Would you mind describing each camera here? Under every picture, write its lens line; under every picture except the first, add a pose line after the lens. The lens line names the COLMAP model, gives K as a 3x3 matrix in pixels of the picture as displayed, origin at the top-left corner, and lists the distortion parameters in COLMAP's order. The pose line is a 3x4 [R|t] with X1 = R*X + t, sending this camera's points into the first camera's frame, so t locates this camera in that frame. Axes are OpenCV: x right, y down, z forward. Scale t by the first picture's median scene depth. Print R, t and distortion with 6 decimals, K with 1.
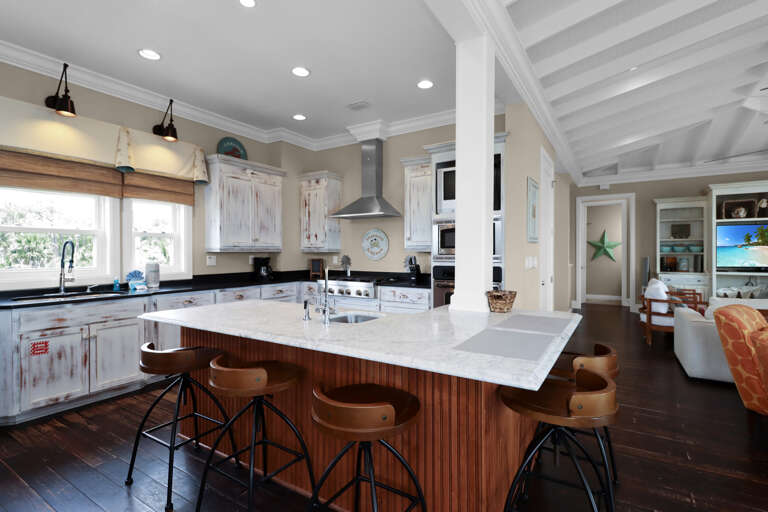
lens RADIAL K [[366.3, 0, 391.2], [0, 366.3, 255.9], [0, 0, 1]] dist [-0.000111, -0.001607]
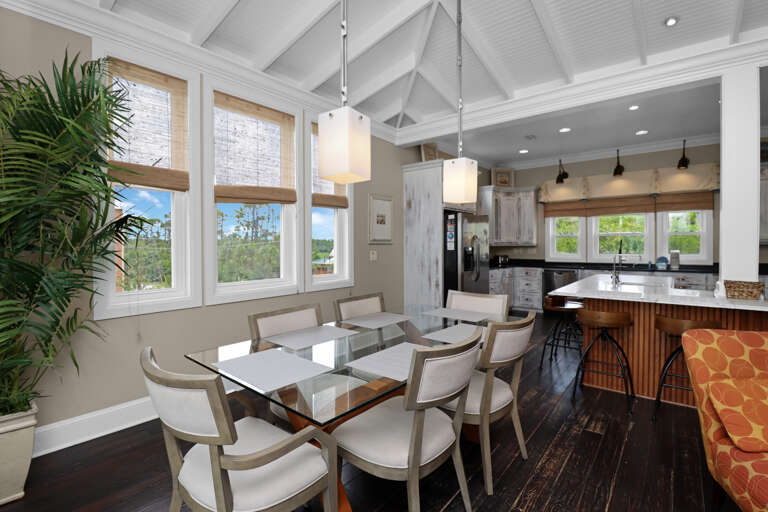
lens RADIAL K [[358.2, 0, 384.0], [0, 358.2, 256.0], [0, 0, 1]] dist [-0.010375, -0.000299]
pose [[-0.138425, 0.025877, -0.990035, 0.939836], [-0.005122, 0.999627, 0.026844, 0.001479], [0.990360, 0.008787, -0.138241, 0.015591]]
